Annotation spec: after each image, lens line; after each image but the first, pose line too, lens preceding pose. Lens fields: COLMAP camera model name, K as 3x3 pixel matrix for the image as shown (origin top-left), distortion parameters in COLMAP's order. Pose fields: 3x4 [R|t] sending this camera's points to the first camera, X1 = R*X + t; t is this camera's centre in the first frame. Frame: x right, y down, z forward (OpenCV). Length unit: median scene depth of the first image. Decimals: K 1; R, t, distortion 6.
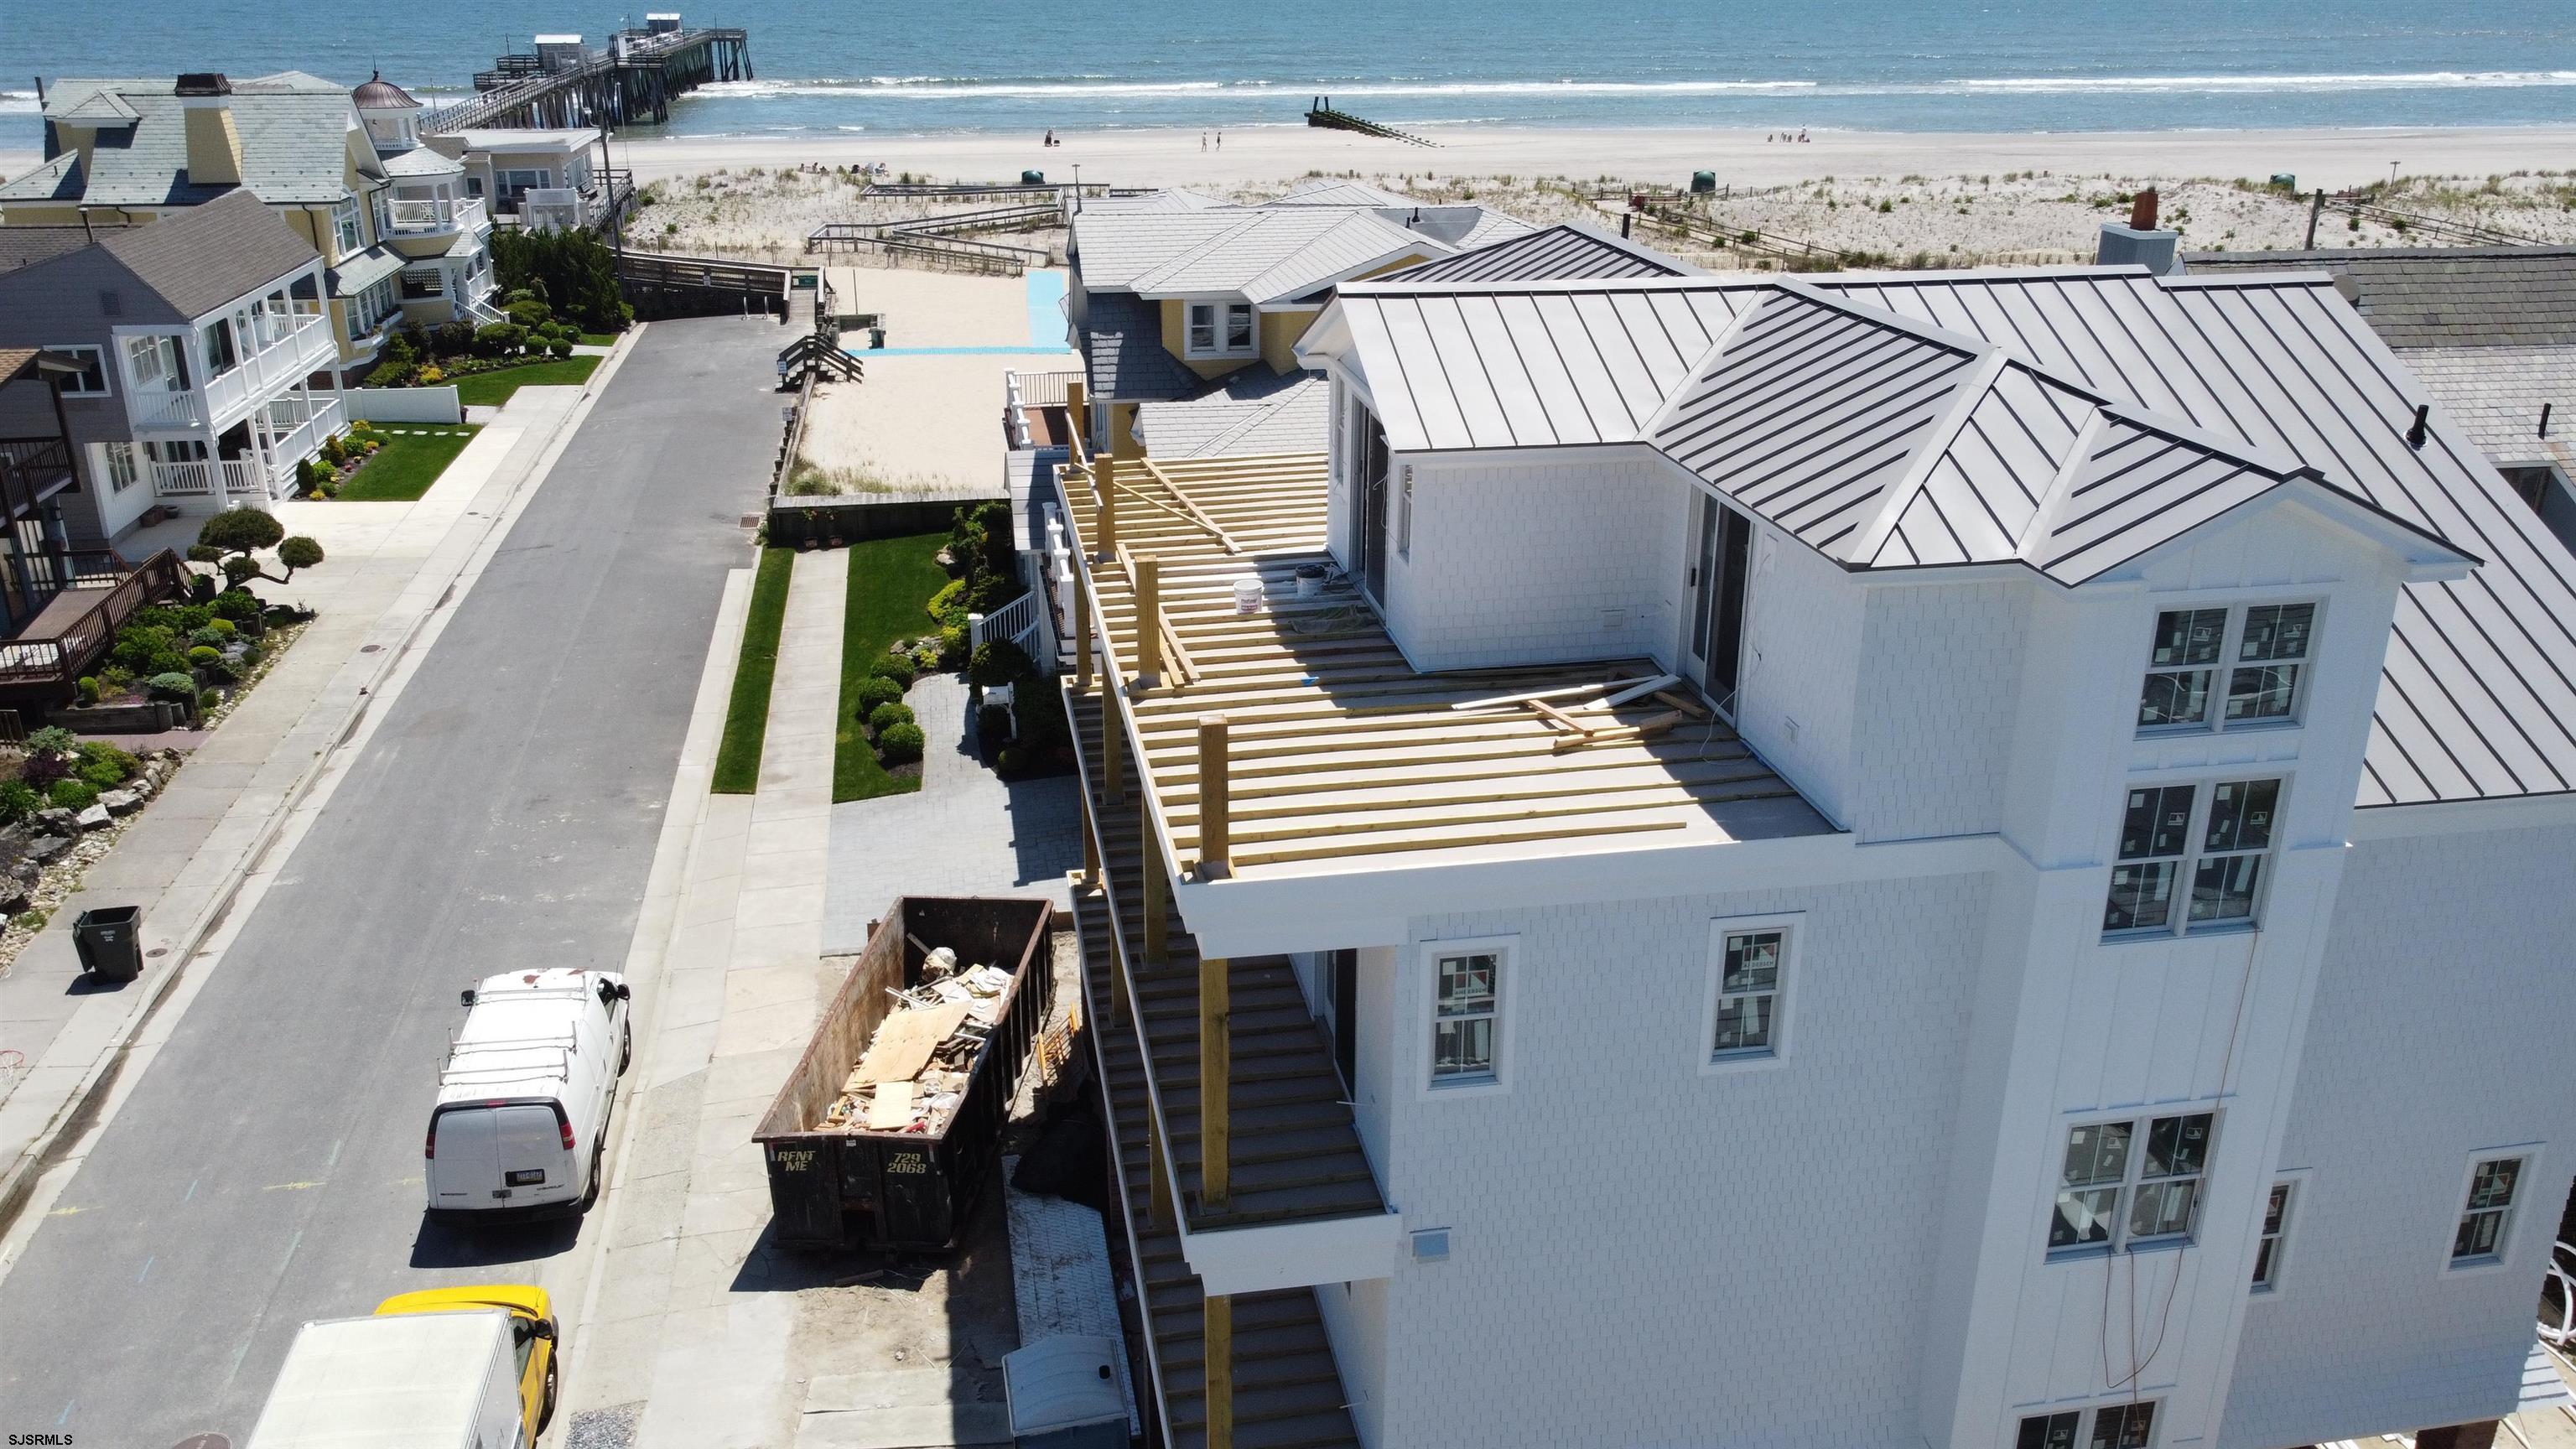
lens RADIAL K [[1950.4, 0, 1277.1], [0, 1950.4, 699.7], [0, 0, 1]] dist [0.007912, -0.010544]
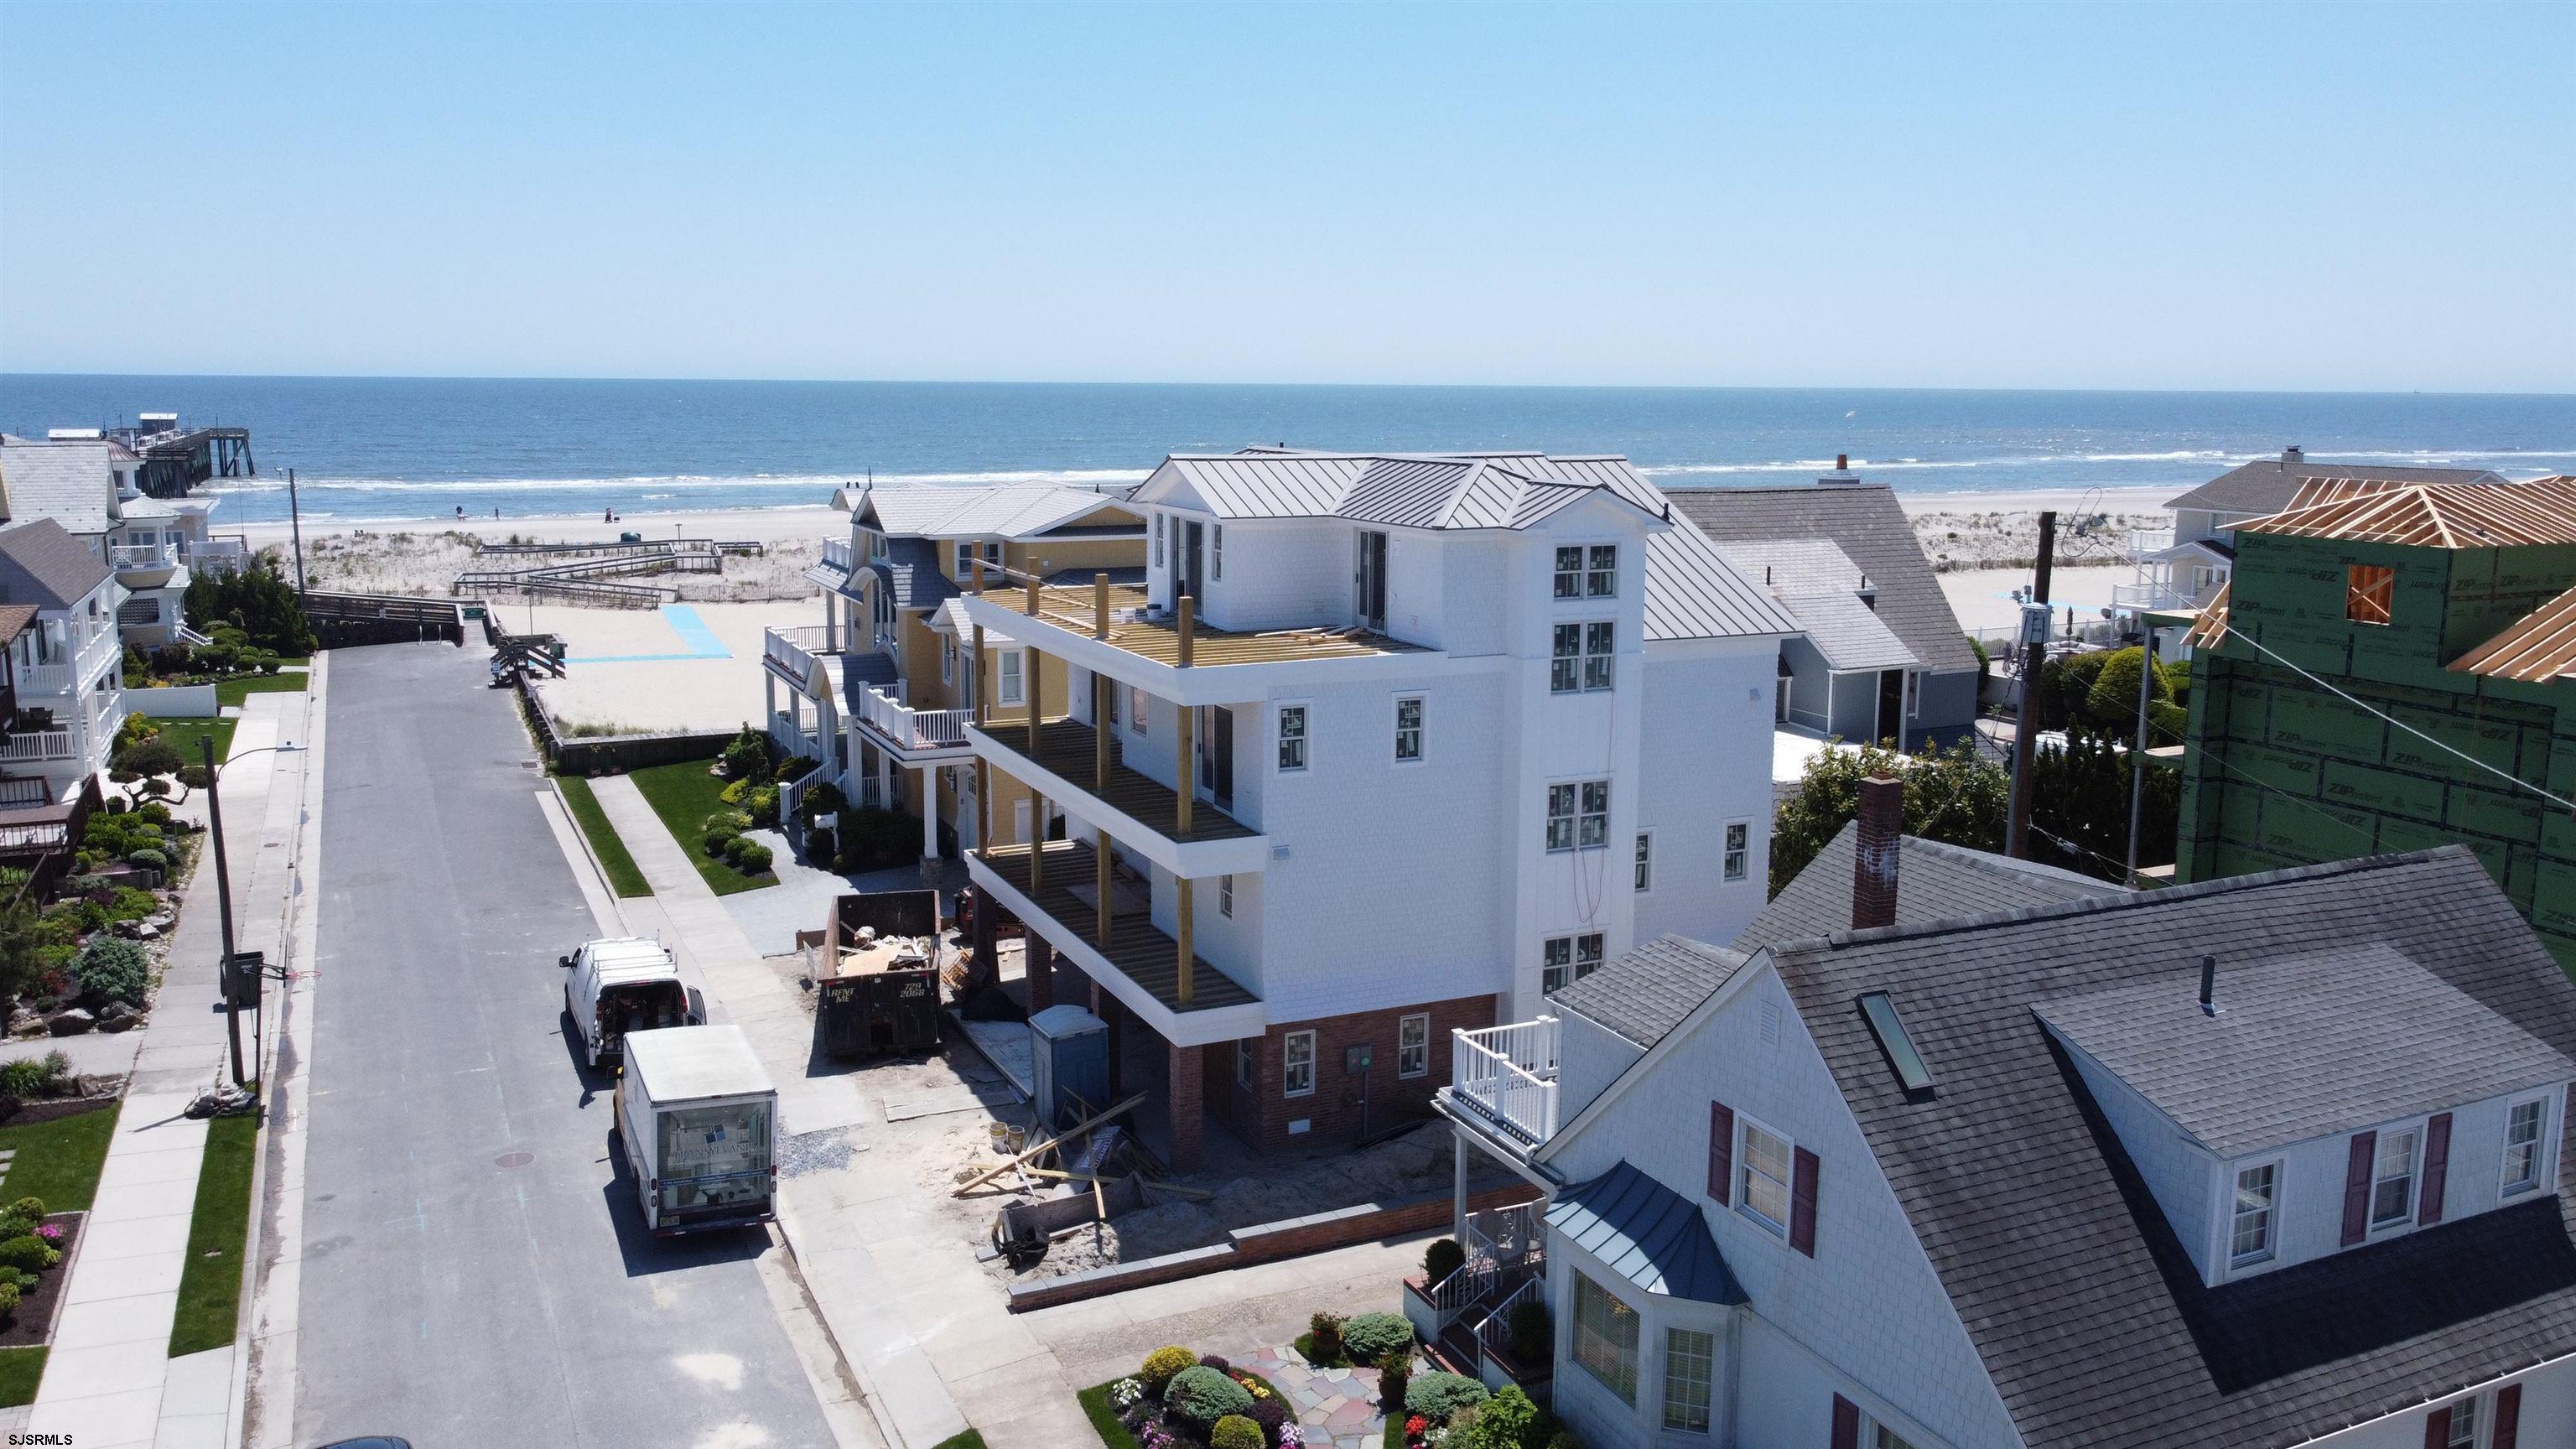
lens RADIAL K [[1950.4, 0, 1281.3], [0, 1950.4, 702.3], [0, 0, 1]] dist [0.007912, -0.010544]
pose [[0.965363, -0.038308, 0.258085, -0.162950], [0.088013, 0.978997, -0.183897, 0.176136], [-0.245619, 0.200242, 0.948459, -0.374583]]
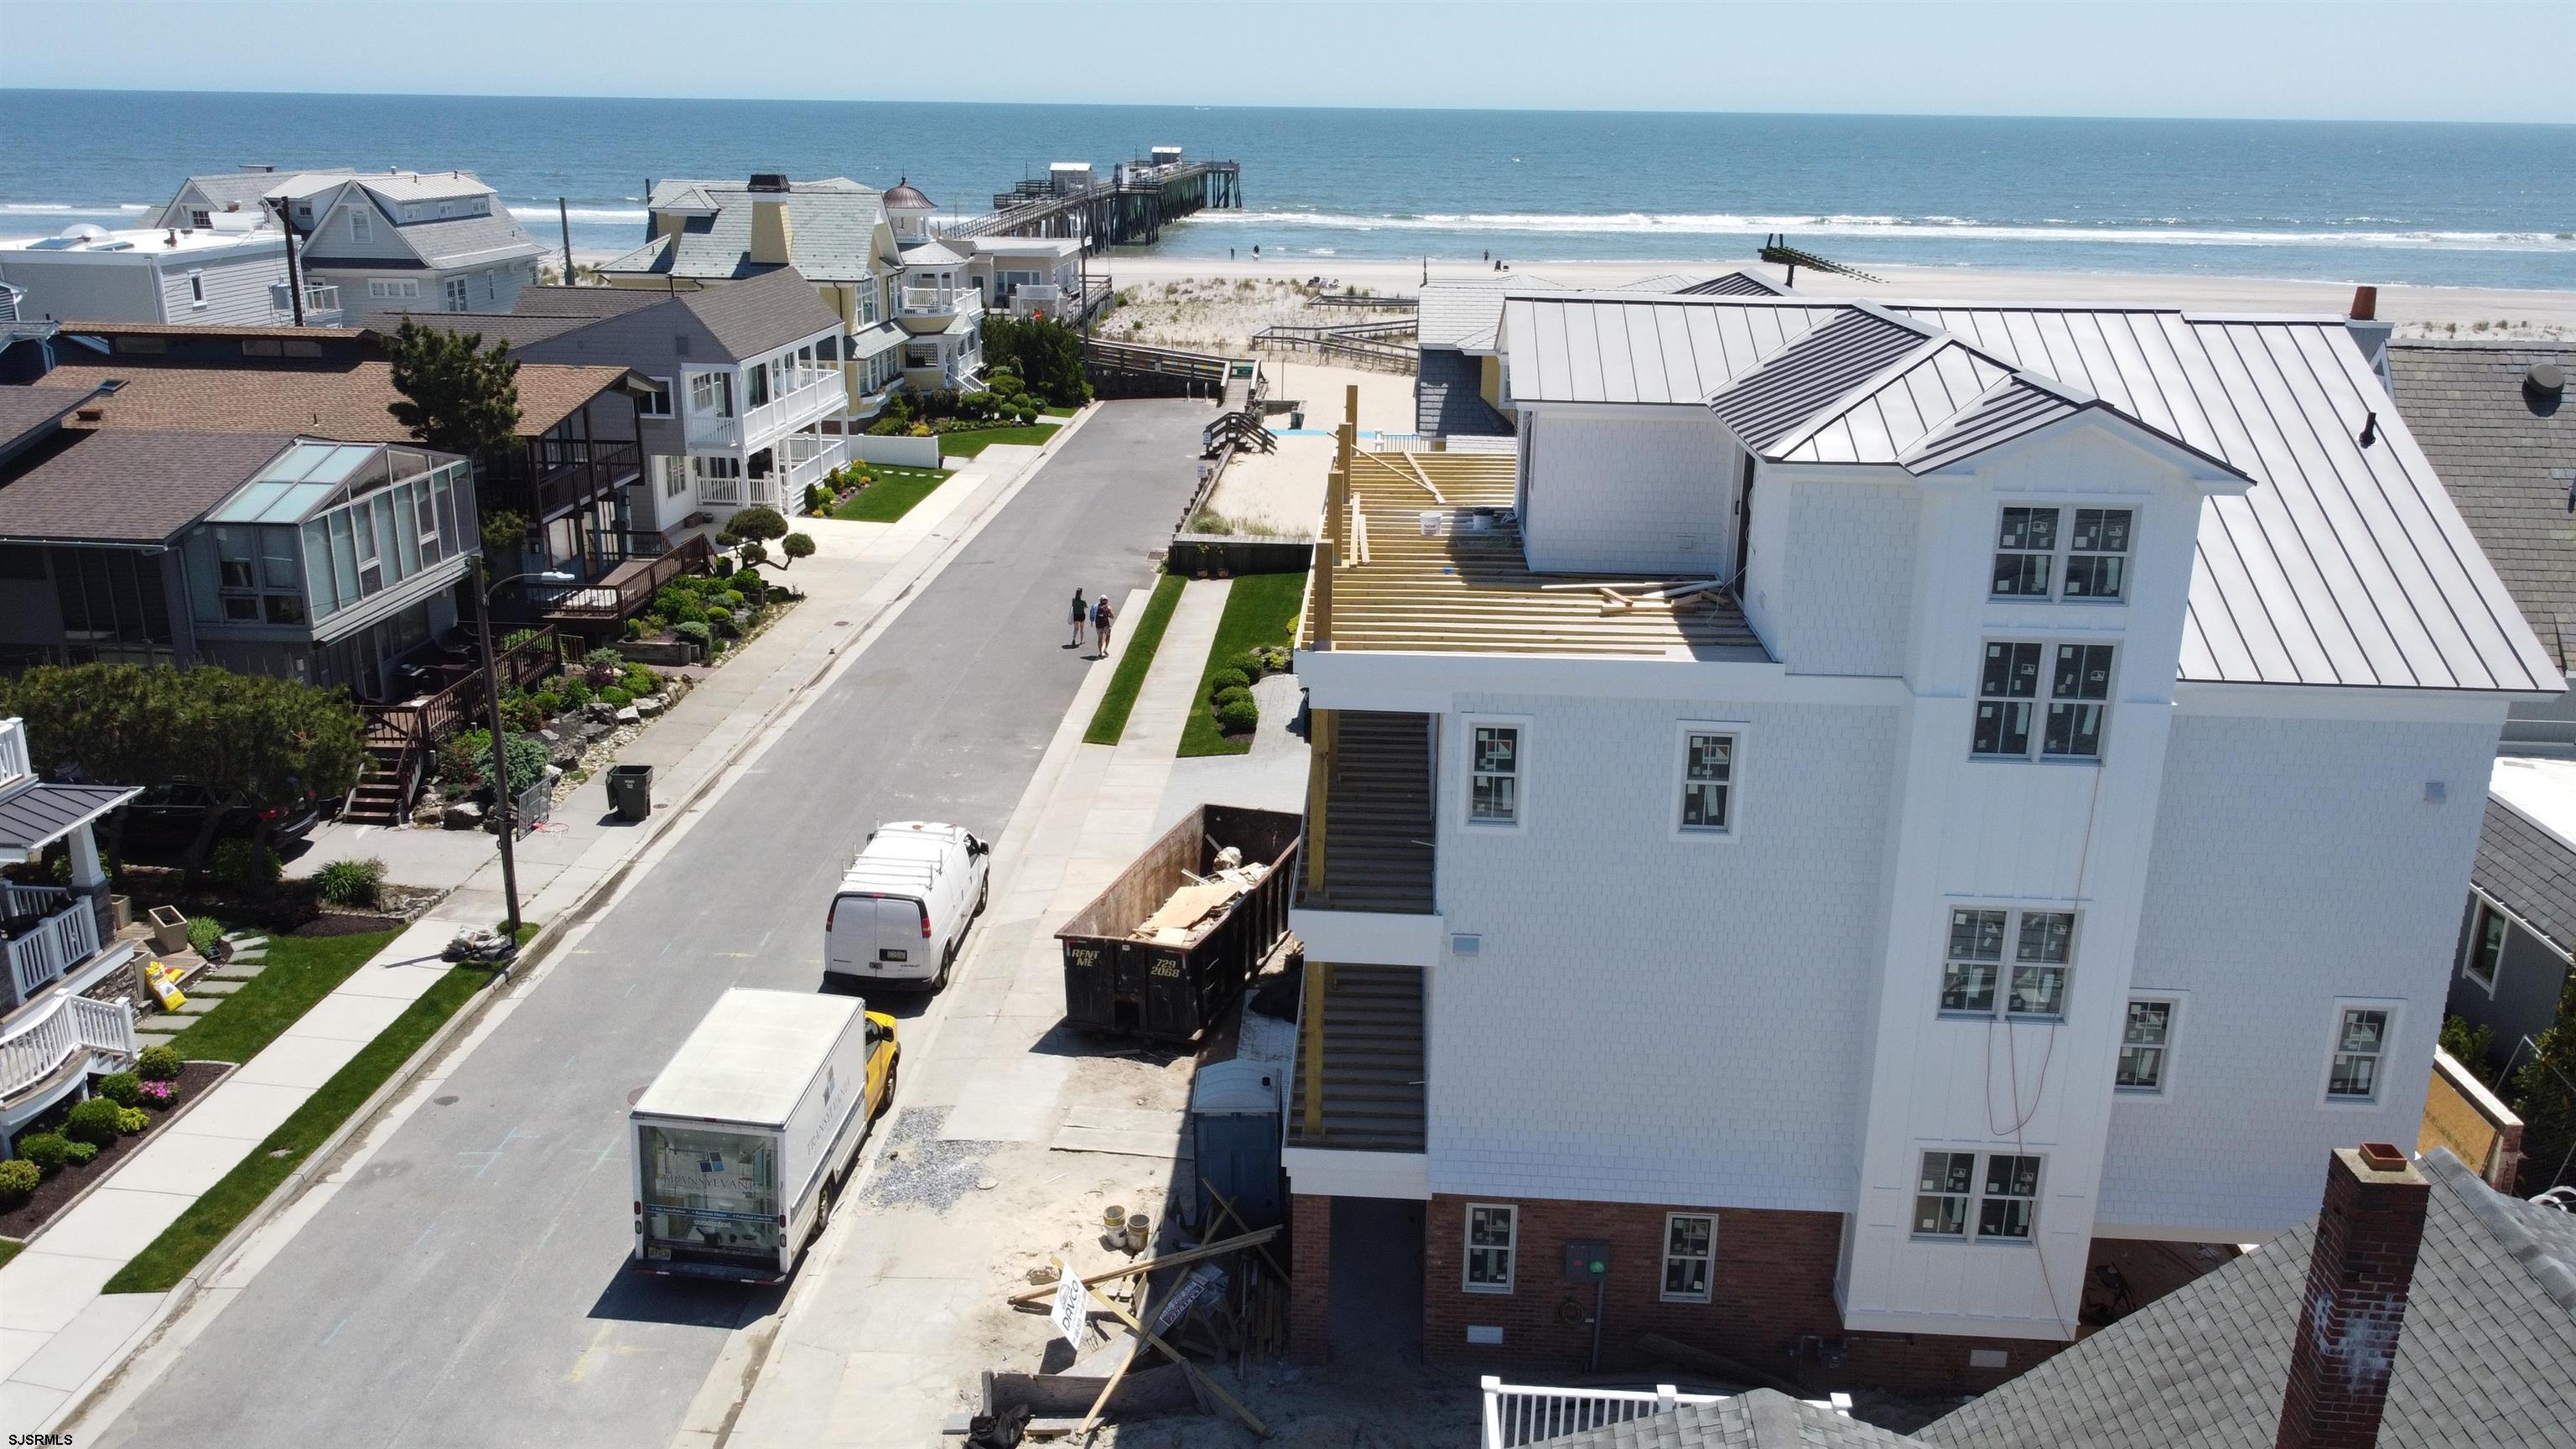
lens RADIAL K [[1950.4, 0, 1275.6], [0, 1950.4, 696.6], [0, 0, 1]] dist [0.007912, -0.010544]
pose [[0.971296, 0.077882, -0.224763, 0.084511], [-0.093063, 0.993984, -0.057742, 0.067083], [0.218914, 0.077002, 0.972701, -0.138452]]
